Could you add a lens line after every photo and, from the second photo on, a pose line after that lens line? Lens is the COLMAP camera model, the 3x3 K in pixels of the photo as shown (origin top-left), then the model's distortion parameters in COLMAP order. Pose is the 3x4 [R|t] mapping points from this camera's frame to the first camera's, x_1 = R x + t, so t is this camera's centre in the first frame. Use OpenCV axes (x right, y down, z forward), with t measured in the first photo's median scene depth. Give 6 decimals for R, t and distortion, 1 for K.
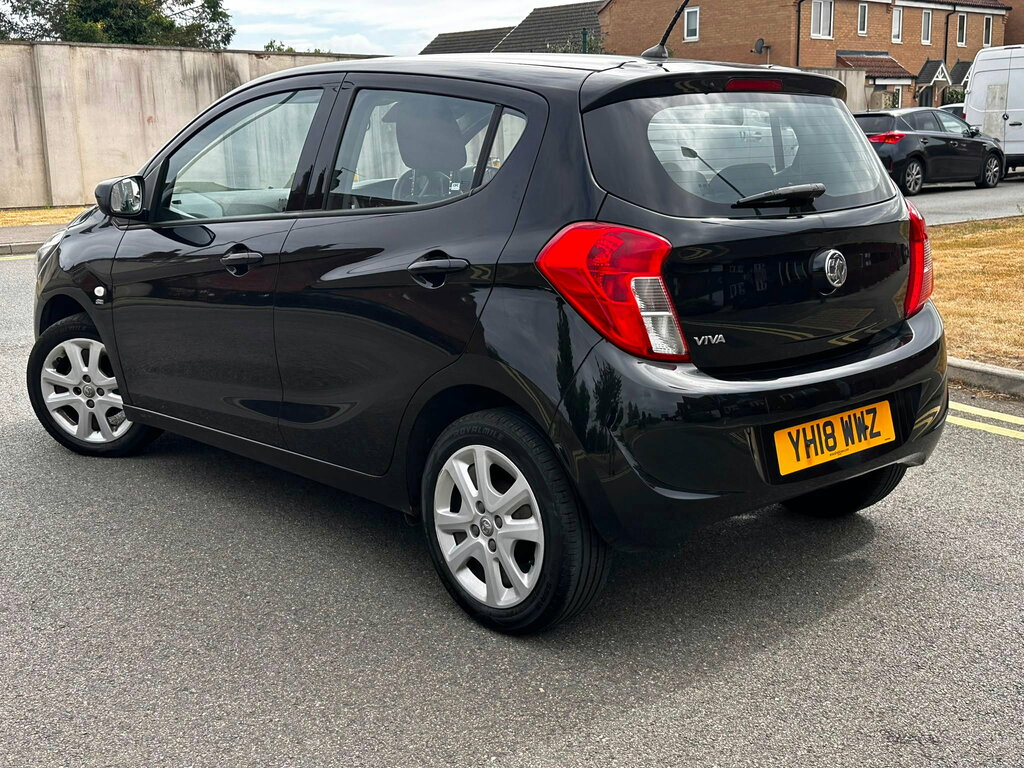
lens RADIAL K [[1212.2, 0, 488.2], [0, 1212.2, 385.1], [0, 0, 1]] dist [0.172291, -0.364691]
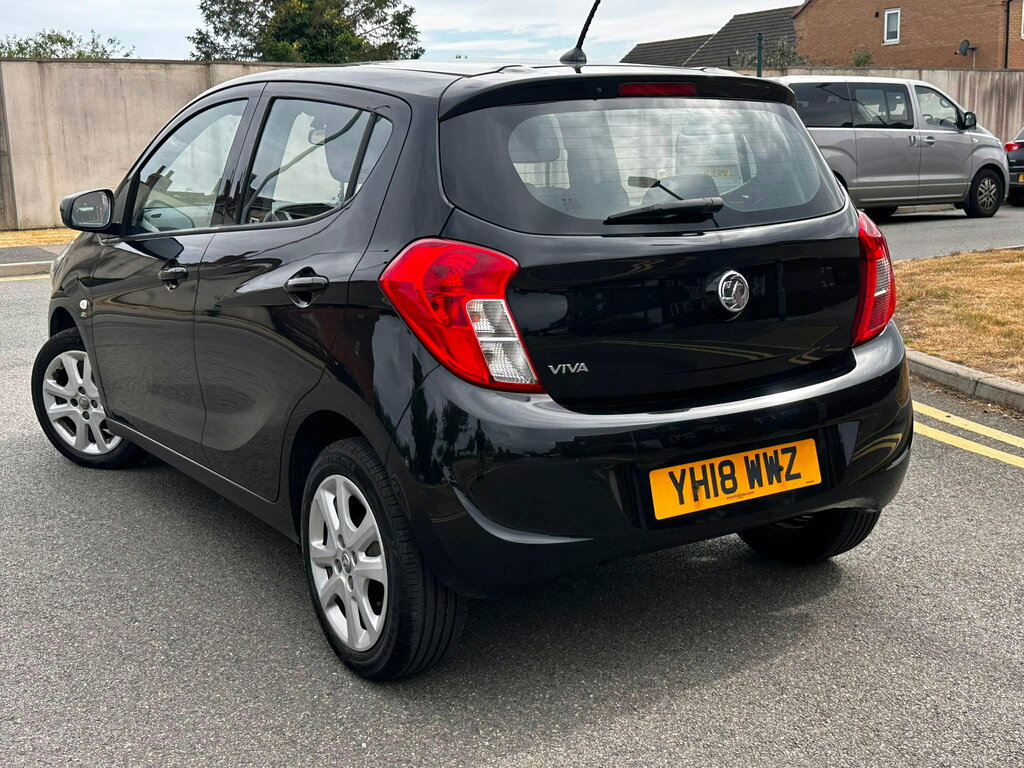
lens RADIAL K [[1212.2, 0, 488.2], [0, 1212.2, 385.1], [0, 0, 1]] dist [0.172291, -0.364691]
pose [[0.987075, 0.021649, -0.158788, 0.242549], [-0.023036, 0.999711, -0.006893, -0.015561], [0.158592, 0.010462, 0.987289, 0.085448]]
